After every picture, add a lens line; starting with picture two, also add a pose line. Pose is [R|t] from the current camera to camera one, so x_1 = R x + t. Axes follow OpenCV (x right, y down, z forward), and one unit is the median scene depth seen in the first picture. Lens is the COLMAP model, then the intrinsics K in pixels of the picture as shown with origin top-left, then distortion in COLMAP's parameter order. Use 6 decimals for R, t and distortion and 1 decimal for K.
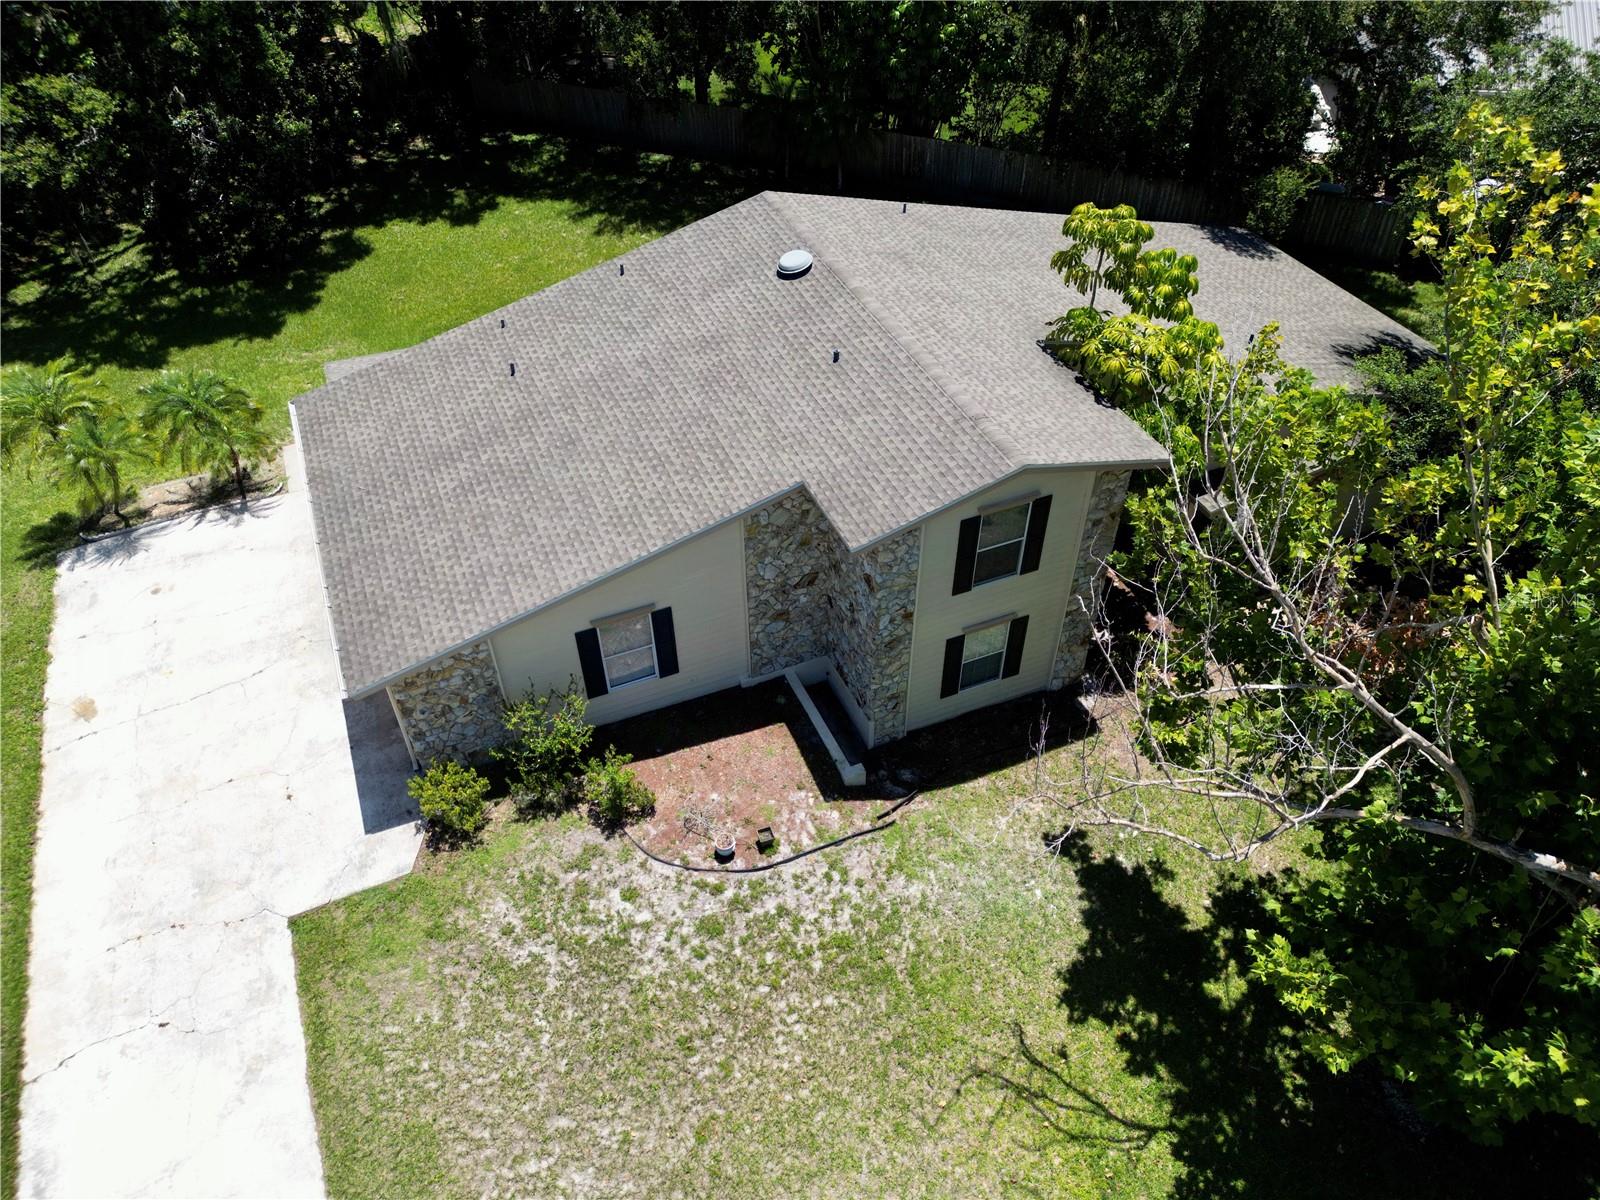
lens RADIAL K [[1125.3, 0, 800.0], [0, 1125.3, 600.0], [0, 0, 1]] dist [0.033943, -0.000019]
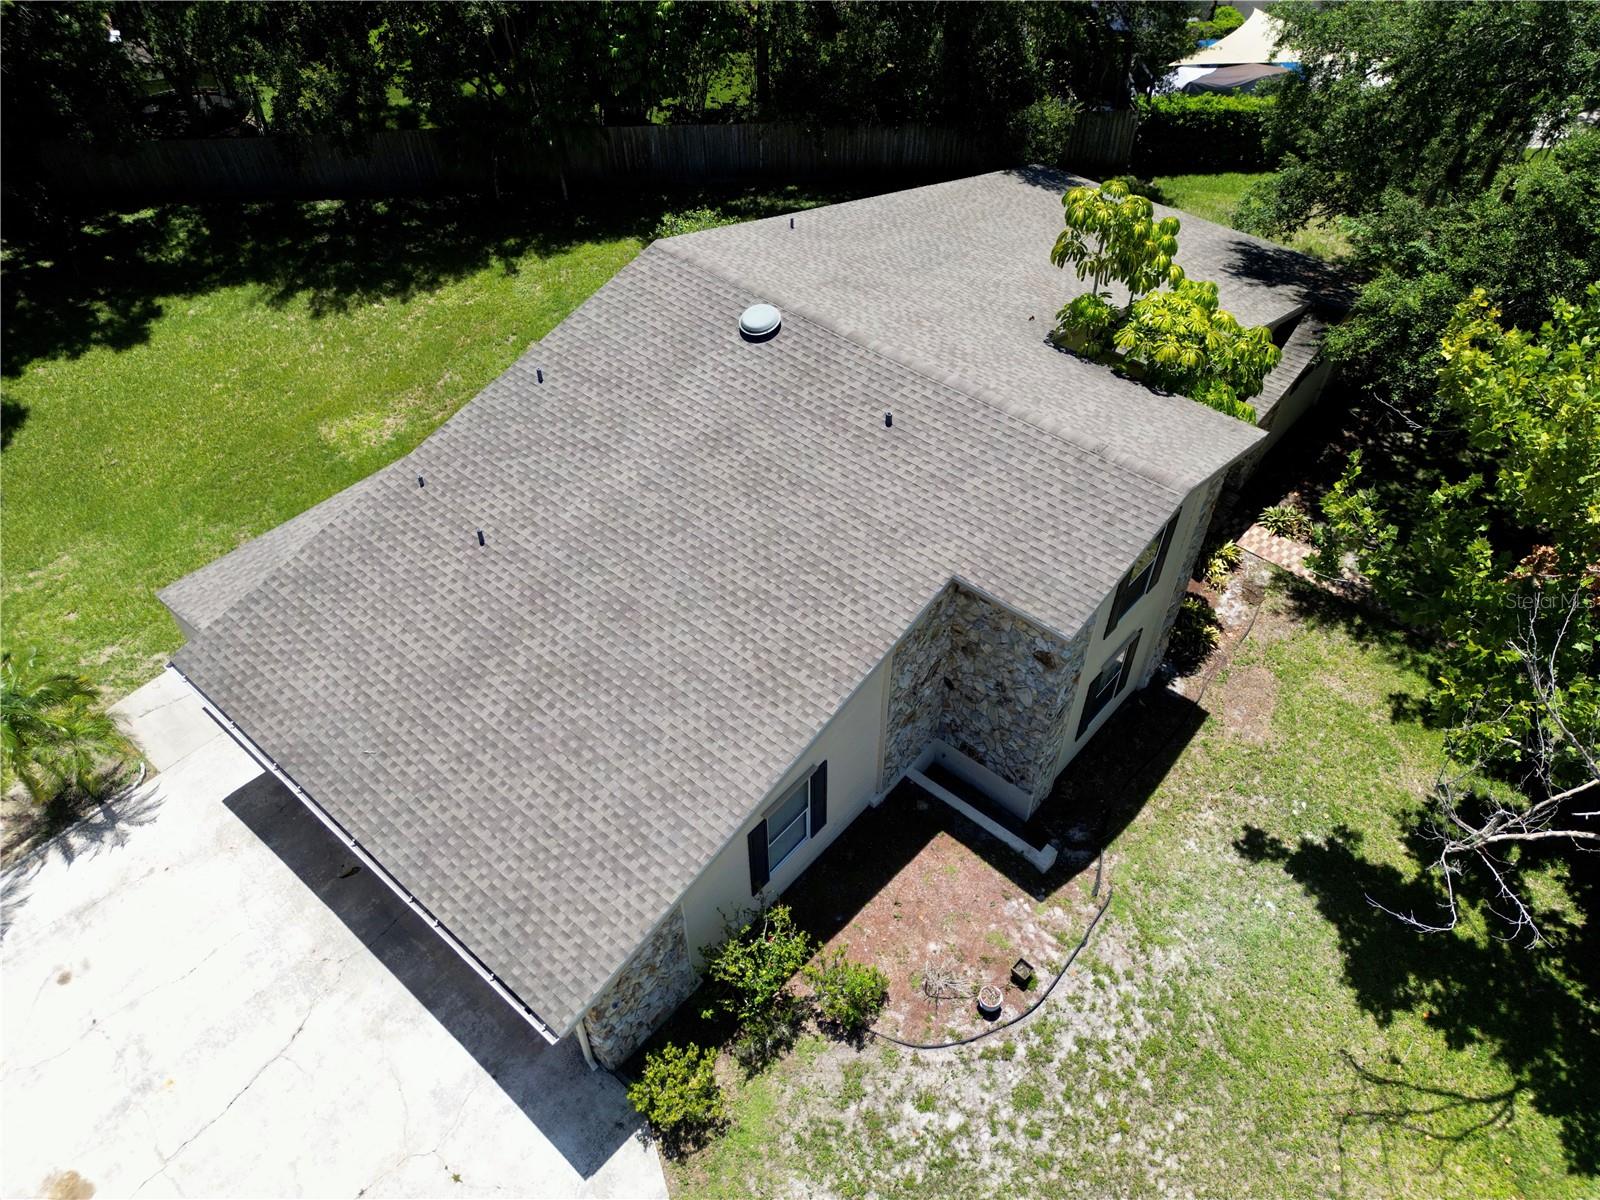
lens RADIAL K [[1146.1, 0, 800.0], [0, 1146.1, 600.0], [0, 0, 1]] dist [0.035017, -0.023986]
pose [[0.898342, -0.313836, 0.307391, -0.363051], [0.300820, 0.949408, 0.090176, -0.193567], [-0.320140, 0.011461, 0.947301, 0.193490]]
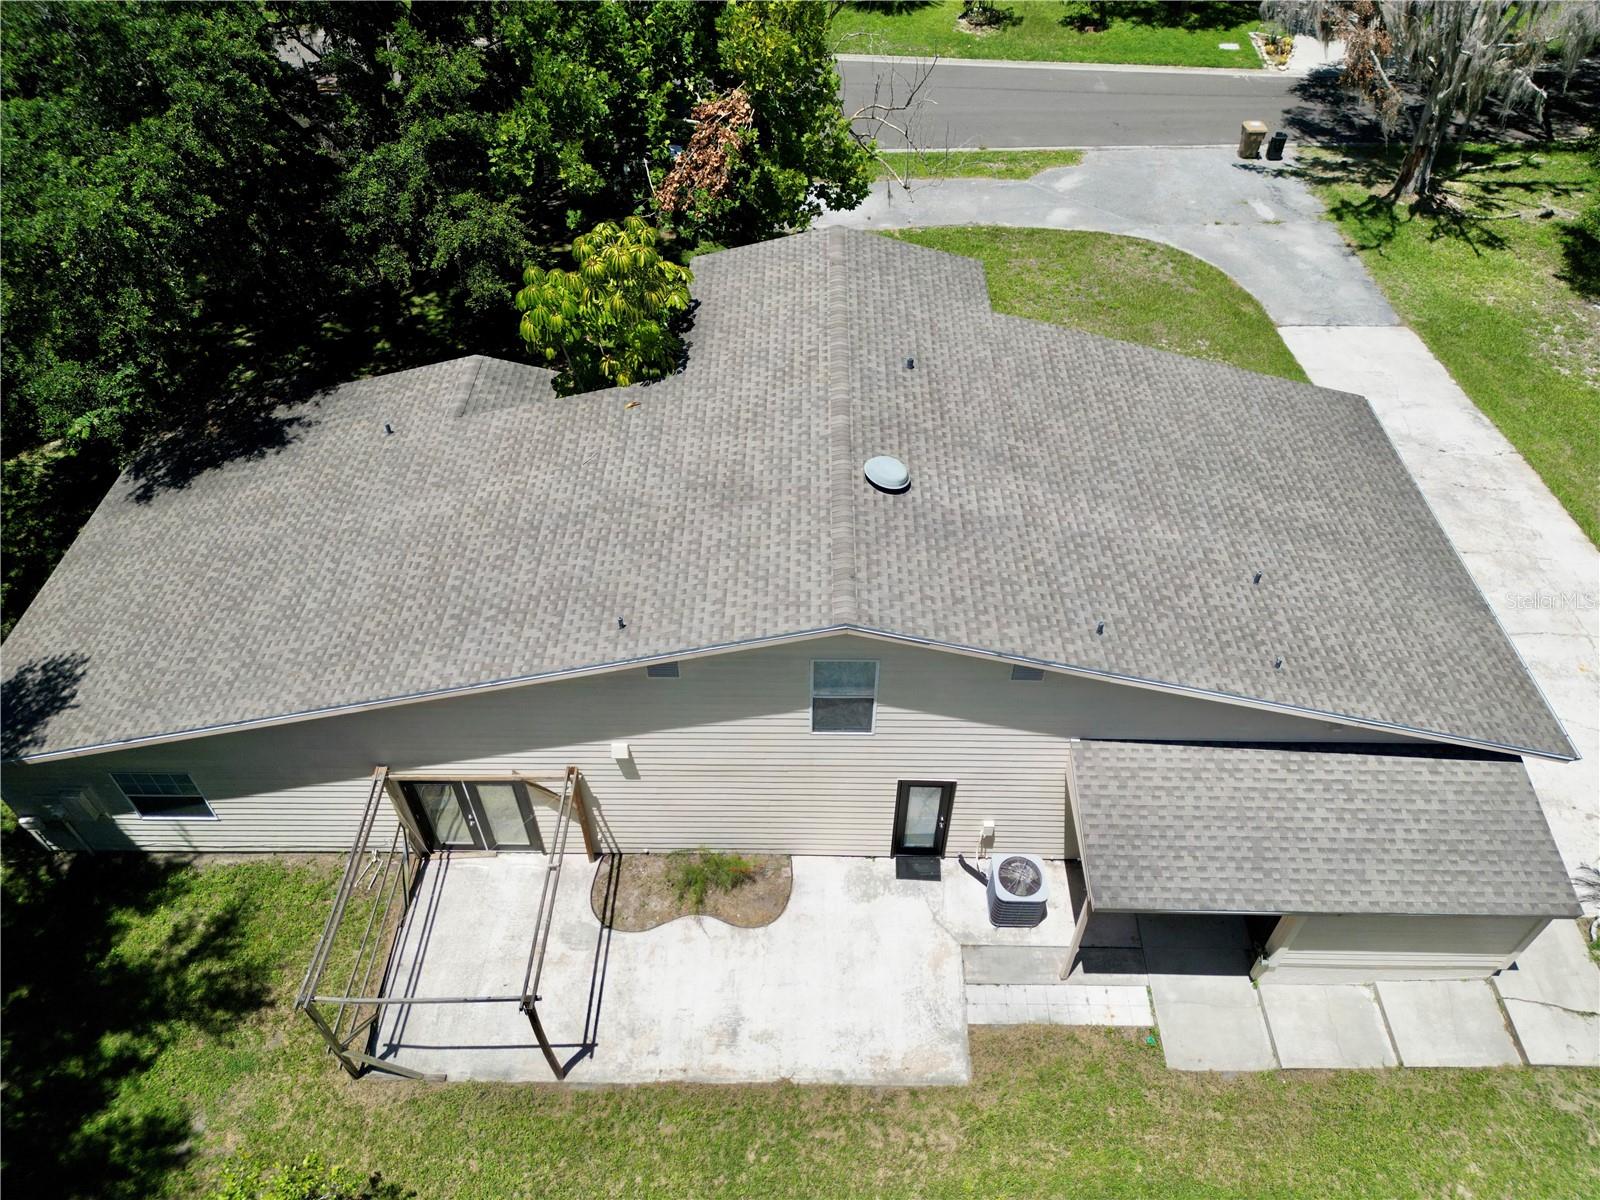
lens RADIAL K [[1125.3, 0, 800.0], [0, 1125.3, 600.0], [0, 0, 1]] dist [0.033943, -0.000019]
pose [[-0.915226, -0.282277, 0.287543, -0.223102], [0.278280, 0.073300, 0.957699, -1.202242], [-0.291414, 0.956528, 0.011466, 1.271216]]
